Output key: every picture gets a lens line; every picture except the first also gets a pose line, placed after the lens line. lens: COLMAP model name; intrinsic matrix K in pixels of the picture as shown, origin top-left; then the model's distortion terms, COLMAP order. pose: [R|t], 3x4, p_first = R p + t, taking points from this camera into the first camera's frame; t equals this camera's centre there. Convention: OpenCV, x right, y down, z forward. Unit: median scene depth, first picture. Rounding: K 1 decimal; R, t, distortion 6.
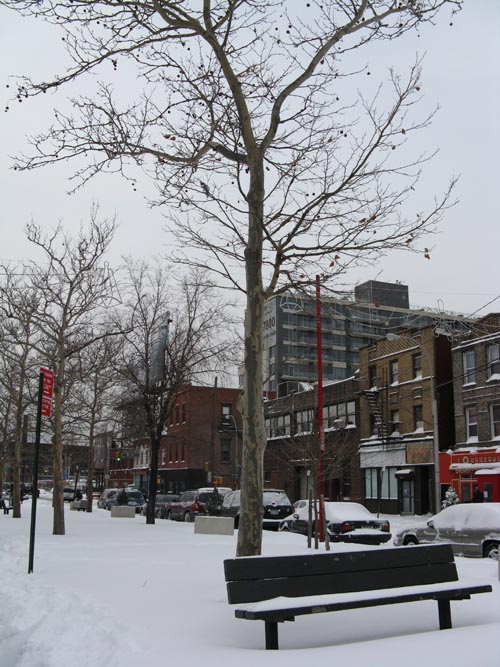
lens RADIAL K [[686.0, 0, 259.1], [0, 686.0, 336.0], [0, 0, 1]] dist [-0.205191, 0.239323]
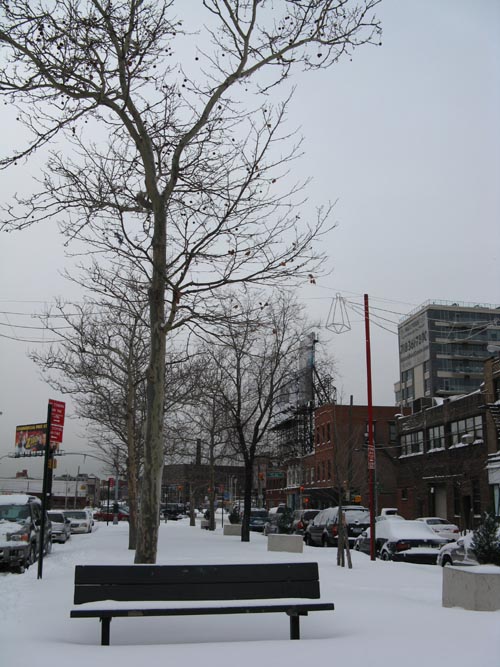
lens RADIAL K [[686.0, 0, 259.1], [0, 686.0, 336.0], [0, 0, 1]] dist [-0.205191, 0.239323]
pose [[0.968391, -0.057317, -0.242762, 0.148123], [0.050686, 0.998153, -0.033479, -0.001814], [0.244232, 0.020116, 0.969508, -0.010064]]
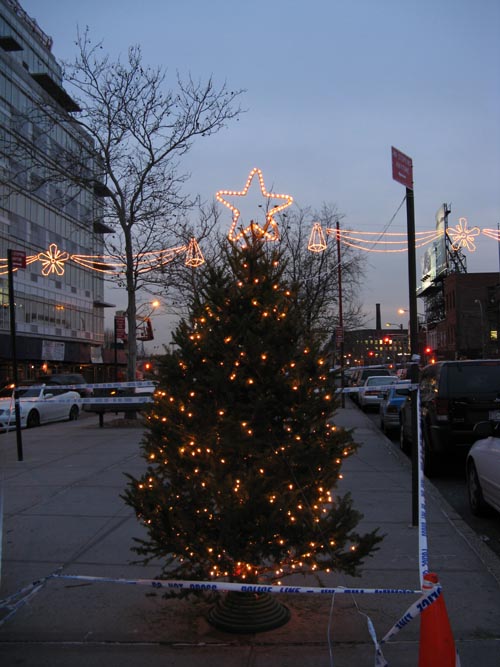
lens RADIAL K [[686.0, 0, 259.1], [0, 686.0, 336.0], [0, 0, 1]] dist [-0.205191, 0.239323]
pose [[0.863335, -0.049262, -0.502221, 0.554082], [0.134544, 0.981669, 0.134996, -0.058528], [0.486365, -0.184117, 0.854137, -0.298374]]
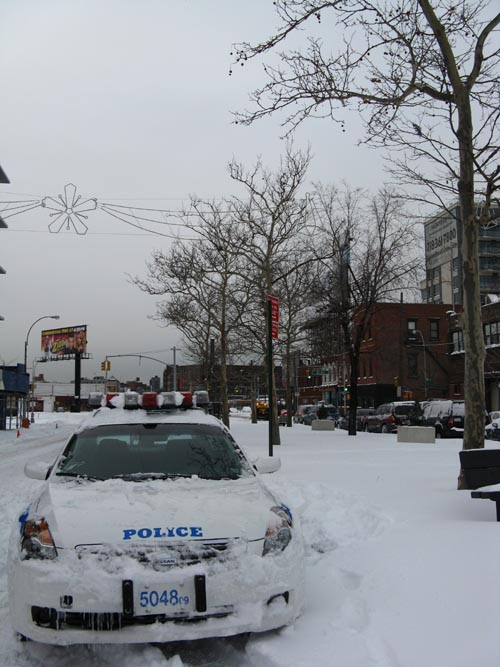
lens RADIAL K [[686.0, 0, 259.1], [0, 686.0, 336.0], [0, 0, 1]] dist [-0.205191, 0.239323]
pose [[0.964898, -0.036433, -0.260085, -0.020733], [0.067466, 0.991482, 0.111408, -0.007720], [0.253810, -0.125045, 0.959137, -0.057041]]
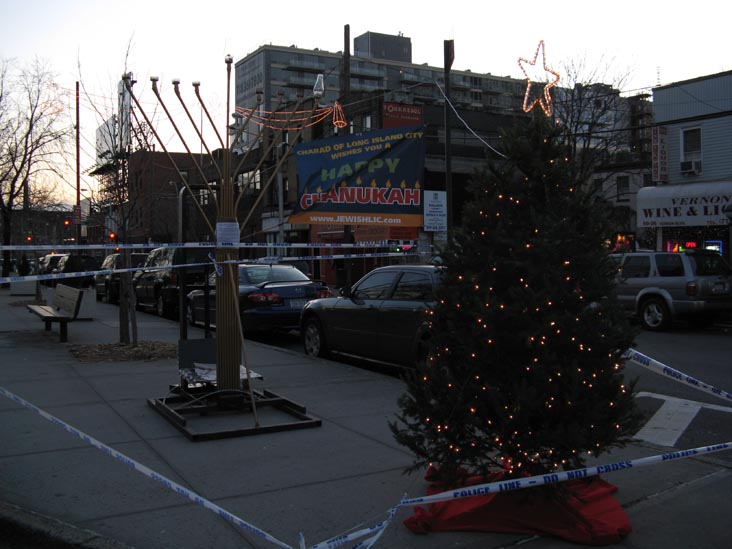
lens RADIAL K [[752.9, 0, 371.7], [0, 752.9, 261.8], [0, 0, 1]] dist [-0.205191, 0.239323]
pose [[0.995134, -0.021462, 0.096162, 0.404468], [-0.001451, 0.972690, 0.232104, -0.066513], [-0.098517, -0.231115, 0.967926, -0.322810]]
